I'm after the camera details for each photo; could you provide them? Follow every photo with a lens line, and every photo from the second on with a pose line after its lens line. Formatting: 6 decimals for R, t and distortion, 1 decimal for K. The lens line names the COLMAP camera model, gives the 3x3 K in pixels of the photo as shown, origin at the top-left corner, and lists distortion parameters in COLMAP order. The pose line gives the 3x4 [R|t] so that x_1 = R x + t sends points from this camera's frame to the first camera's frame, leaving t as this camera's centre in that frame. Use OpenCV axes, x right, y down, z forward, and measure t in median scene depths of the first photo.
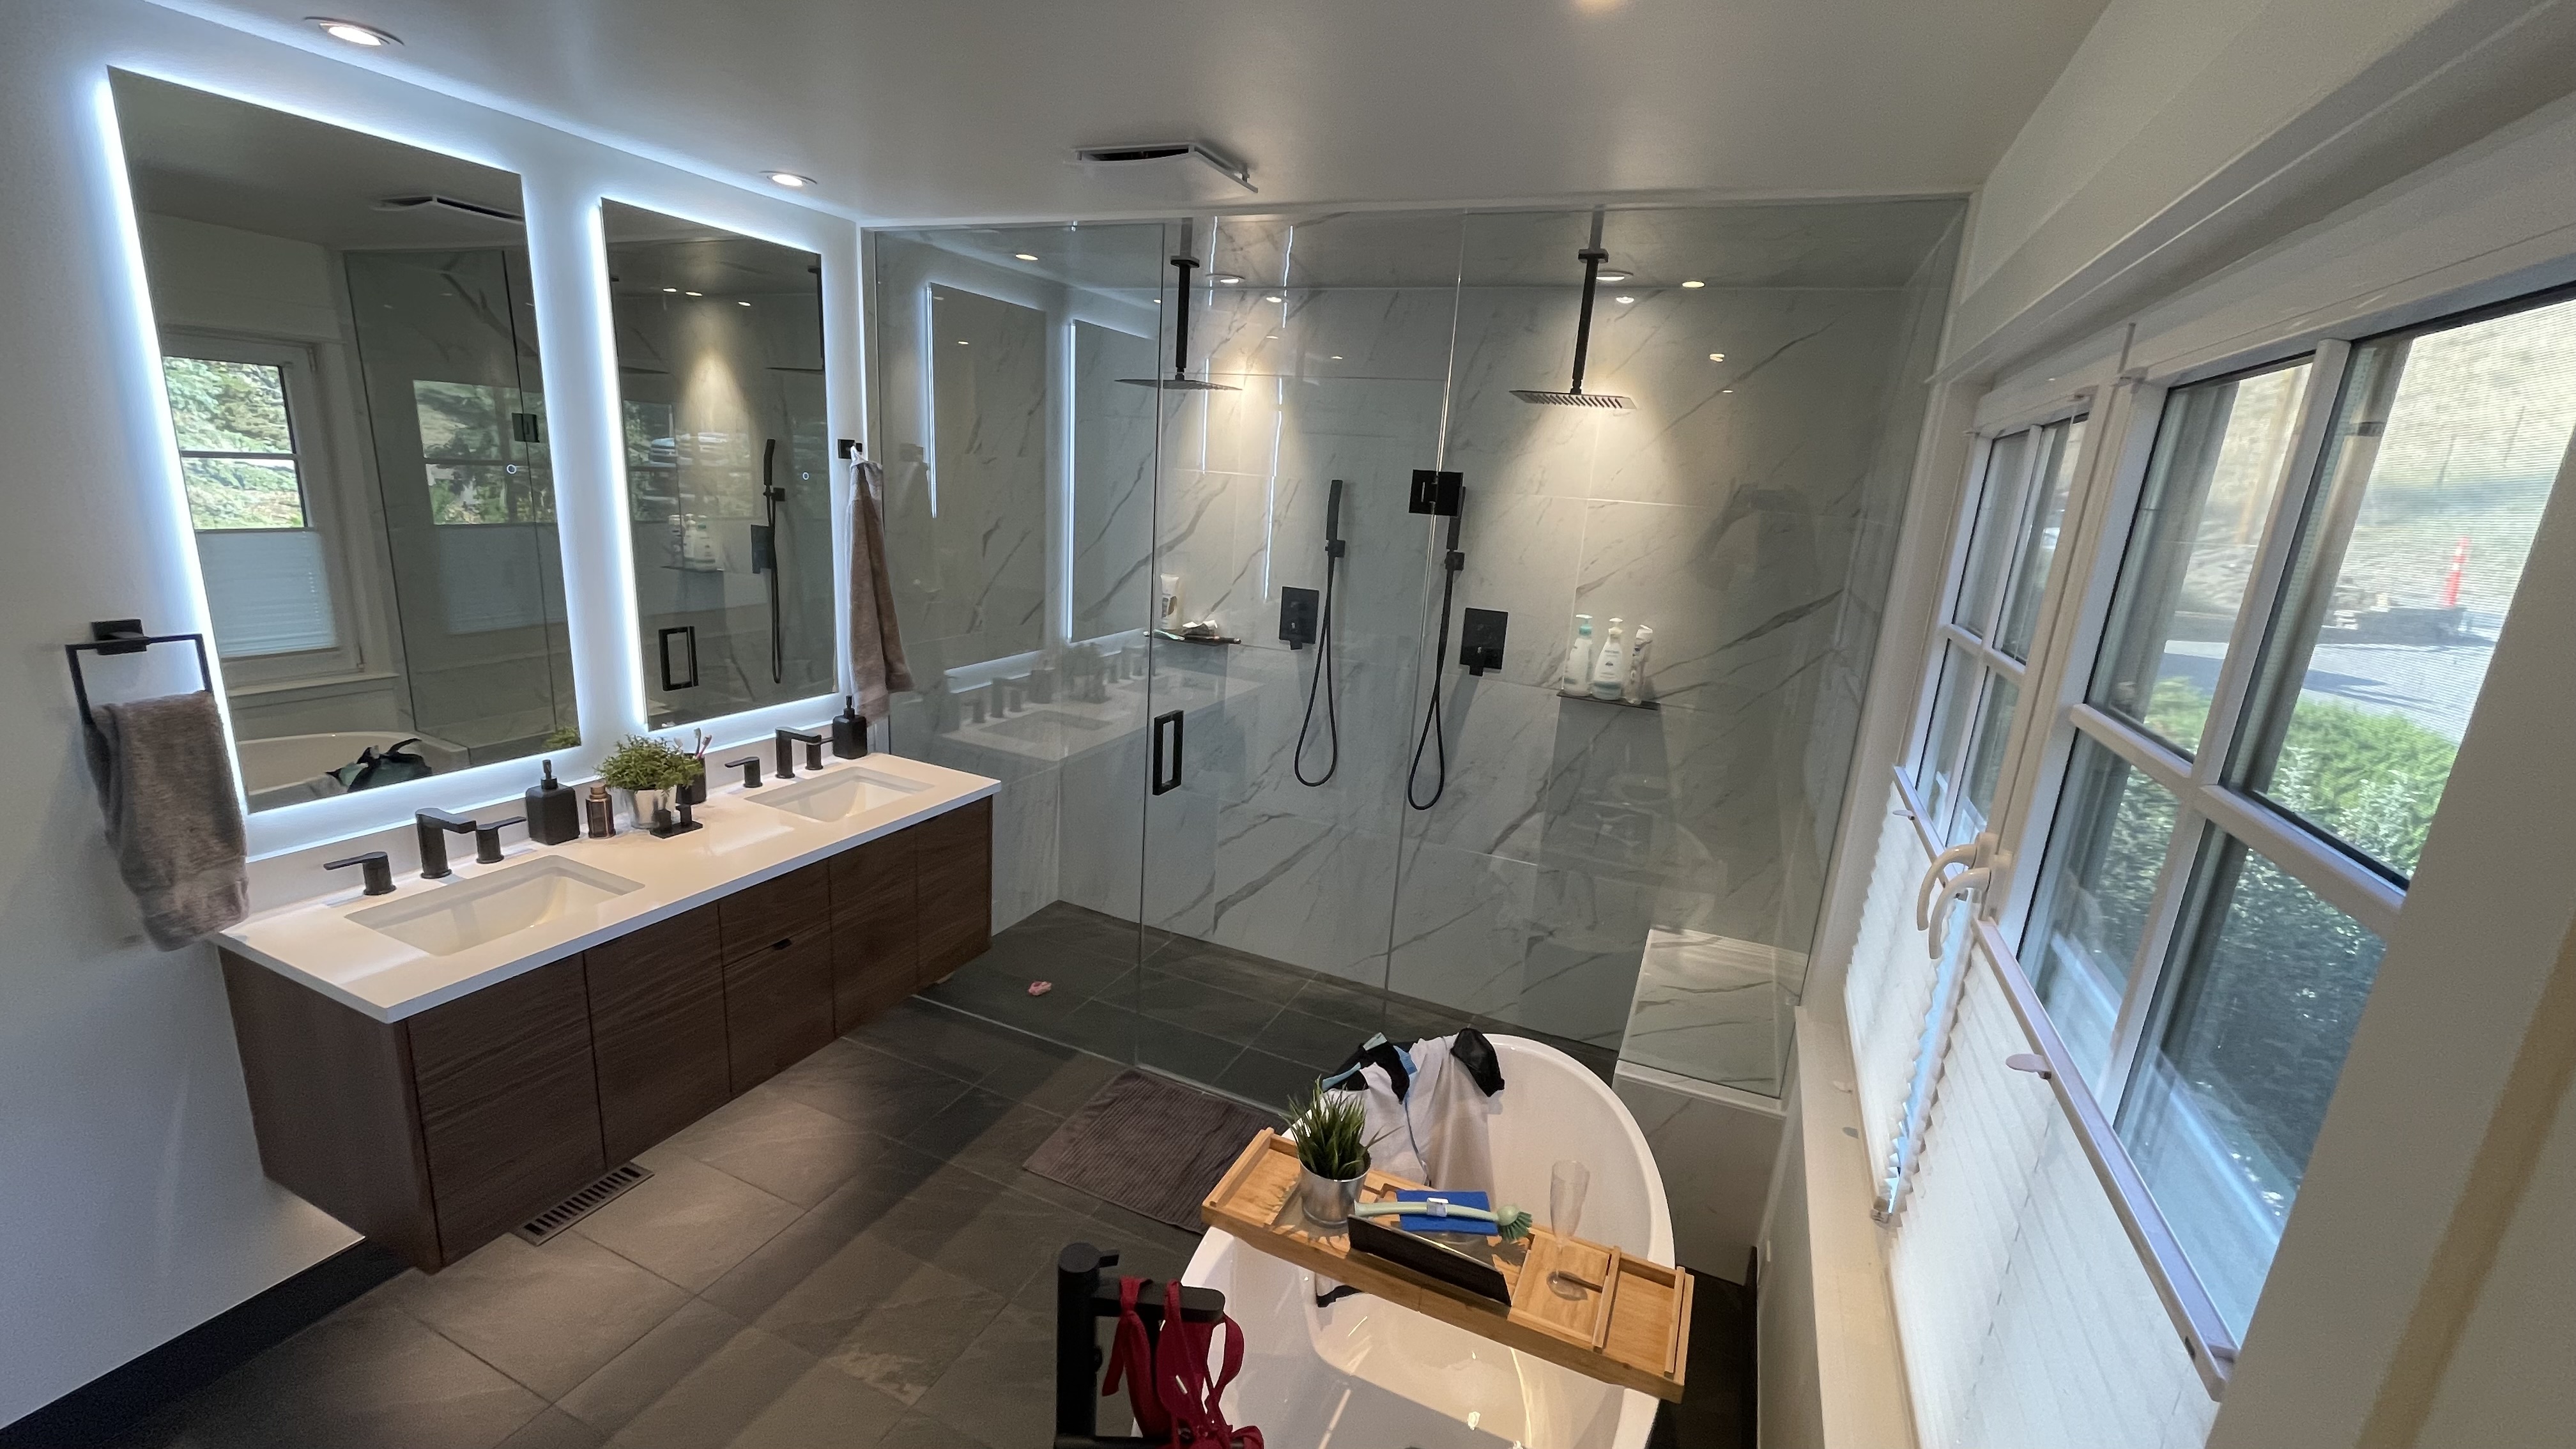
lens RADIAL K [[1042.7, 0, 1280.7], [0, 1042.7, 740.5], [0, 0, 1]] dist [-0.001714, -0.000502]
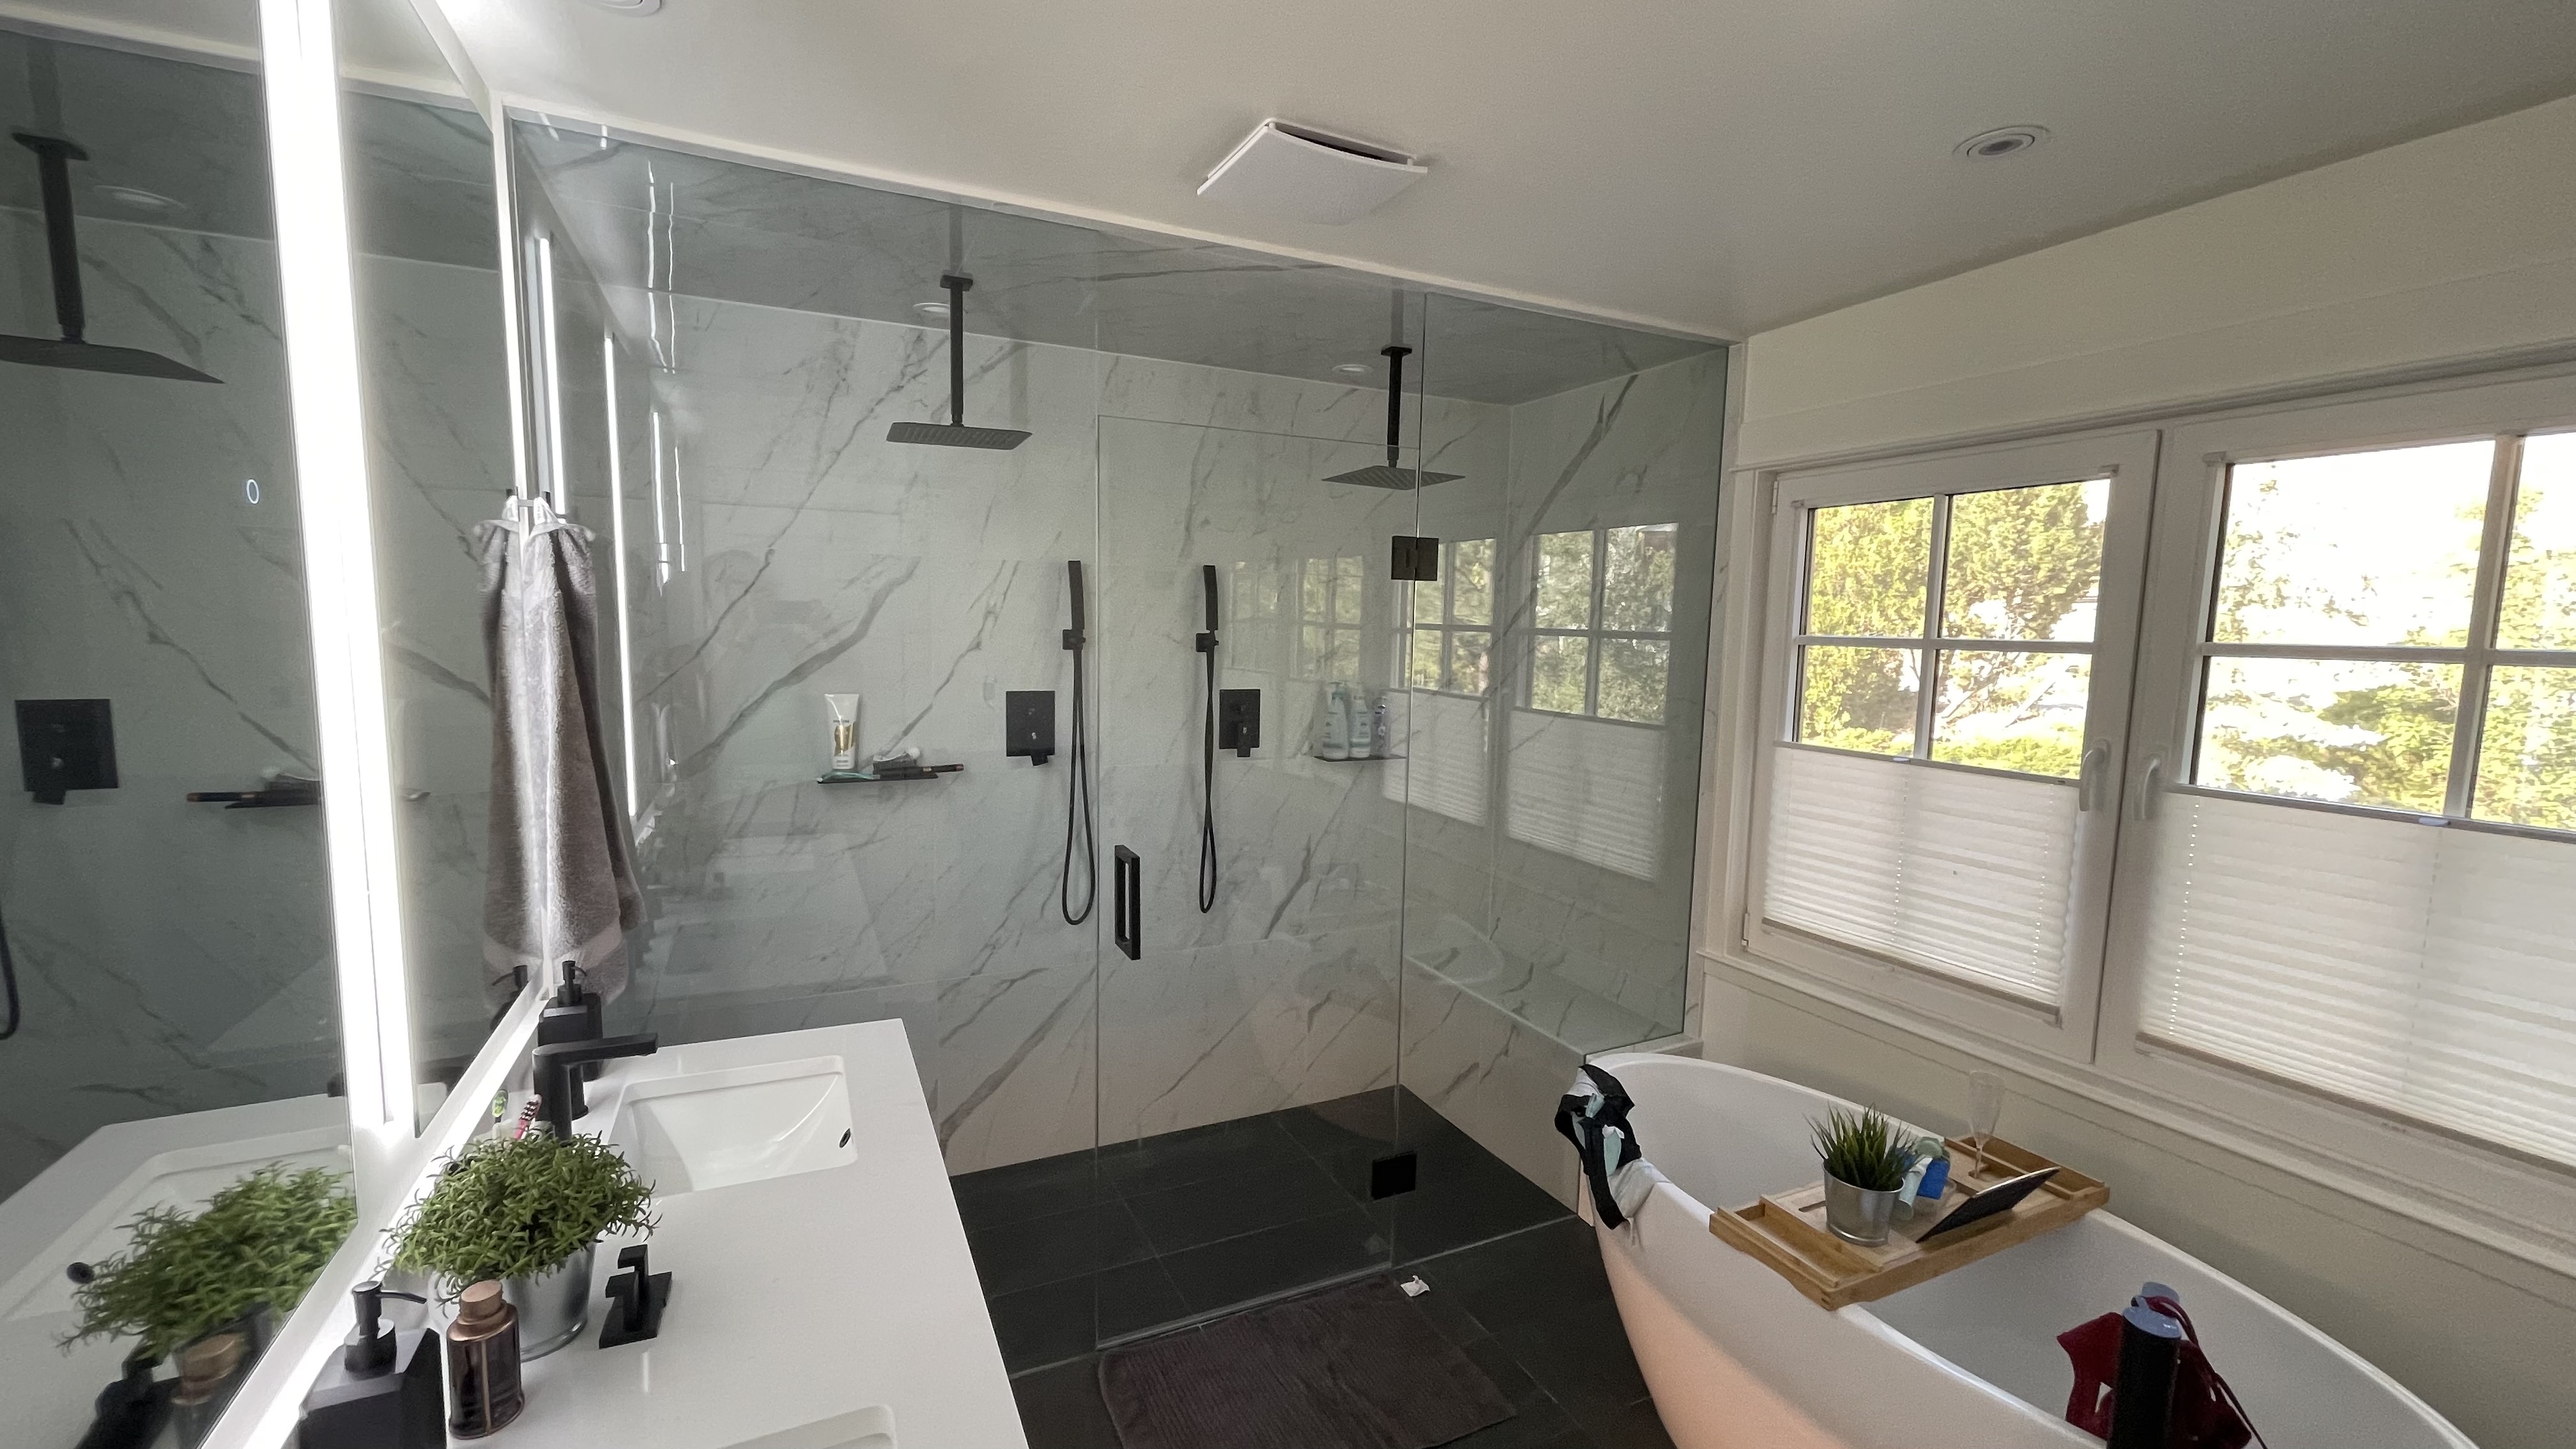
lens RADIAL K [[1042.7, 0, 1280.7], [0, 1042.7, 740.5], [0, 0, 1]] dist [-0.001714, -0.000502]
pose [[0.646696, -0.138077, 0.750146, -0.489578], [0.214387, 0.976736, -0.005036, -0.063046], [-0.731999, 0.164078, 0.661253, 0.324815]]
